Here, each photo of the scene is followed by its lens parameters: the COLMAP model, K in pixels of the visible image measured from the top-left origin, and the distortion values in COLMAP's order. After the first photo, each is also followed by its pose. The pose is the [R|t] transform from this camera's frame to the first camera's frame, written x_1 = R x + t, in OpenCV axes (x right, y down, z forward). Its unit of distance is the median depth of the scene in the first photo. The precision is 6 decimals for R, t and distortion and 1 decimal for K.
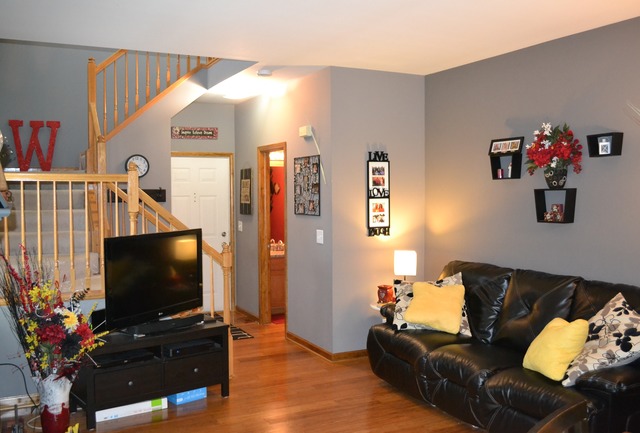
lens RADIAL K [[588.2, 0, 319.6], [0, 588.2, 212.0], [0, 0, 1]] dist [-0.055851, 0.000000]
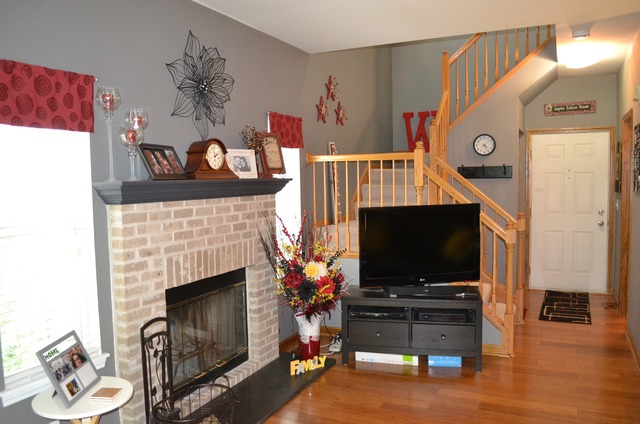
lens RADIAL K [[511.8, 0, 319.5], [0, 511.8, 215.4], [0, 0, 1]] dist [-0.077181, 0.014208]
pose [[0.622628, 0.050261, -0.780902, 0.234061], [-0.011103, 0.998402, 0.055408, 0.002737], [0.782439, -0.025828, 0.622191, 0.180579]]
